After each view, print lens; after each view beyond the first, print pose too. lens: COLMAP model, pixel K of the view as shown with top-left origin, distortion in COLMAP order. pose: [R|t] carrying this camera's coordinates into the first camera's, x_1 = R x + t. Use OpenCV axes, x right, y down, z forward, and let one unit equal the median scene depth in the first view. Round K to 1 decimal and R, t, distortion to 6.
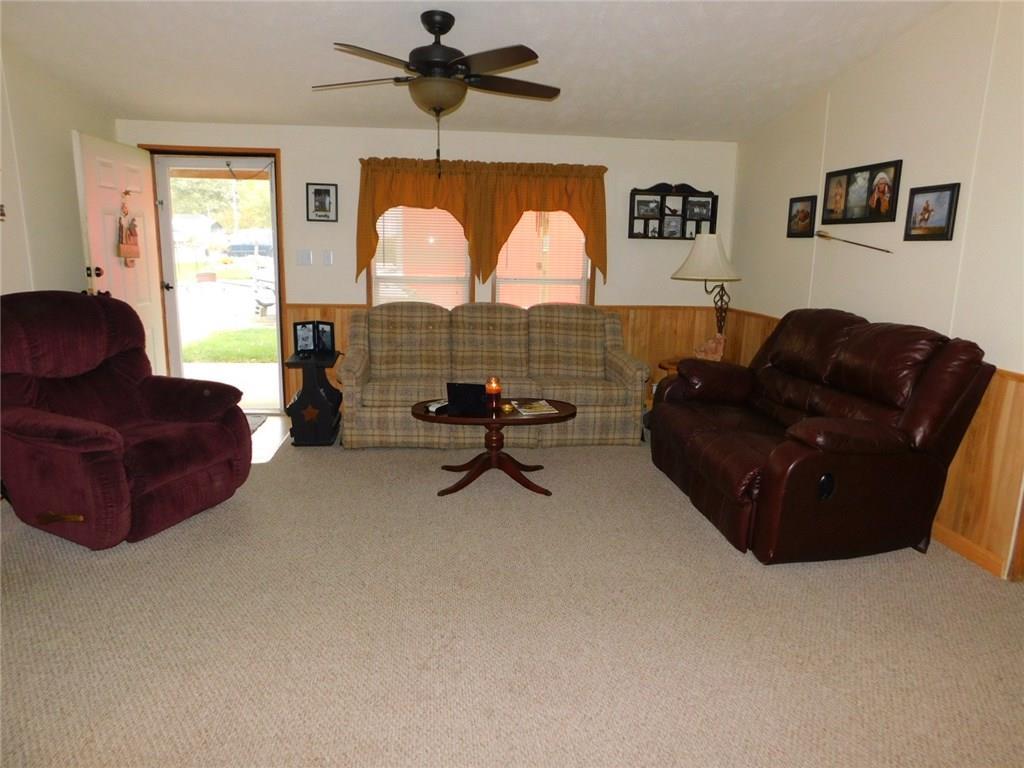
lens RADIAL K [[679.6, 0, 512.0], [0, 679.6, 384.0], [0, 0, 1]] dist [-0.070029, 0.058126]
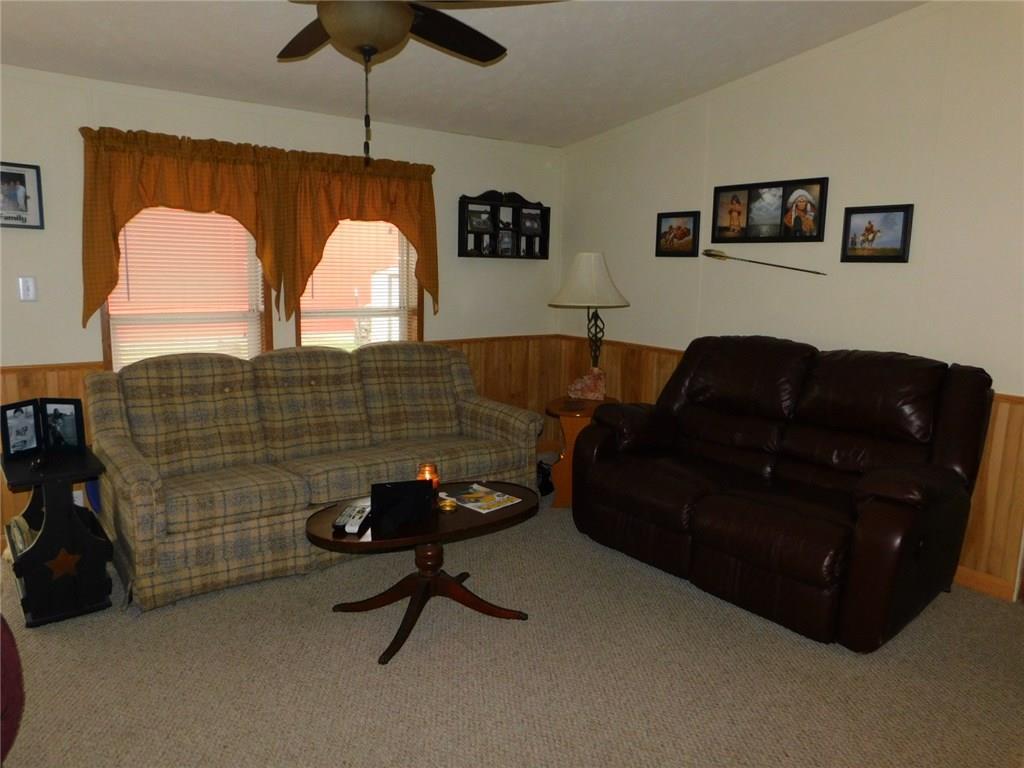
lens RADIAL K [[709.9, 0, 512.0], [0, 709.9, 384.0], [0, 0, 1]] dist [-0.058742, 0.050270]
pose [[0.858566, -0.086459, 0.505361, -0.246942], [0.100971, 0.994888, -0.001333, -0.064896], [-0.502663, 0.052171, 0.862907, 0.281274]]
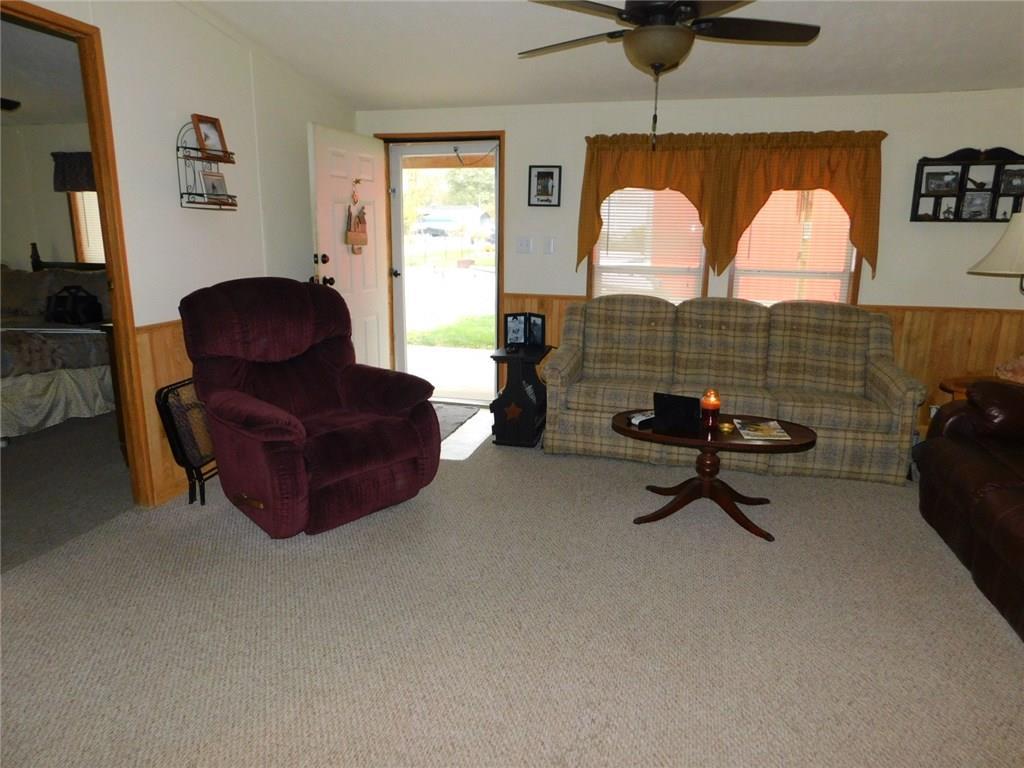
lens RADIAL K [[679.6, 0, 512.0], [0, 679.6, 384.0], [0, 0, 1]] dist [-0.070029, 0.058126]
pose [[0.932284, 0.068348, -0.355212, 0.030778], [-0.062523, 0.997654, 0.027866, -0.019820], [0.356283, -0.003770, 0.934370, 0.113670]]
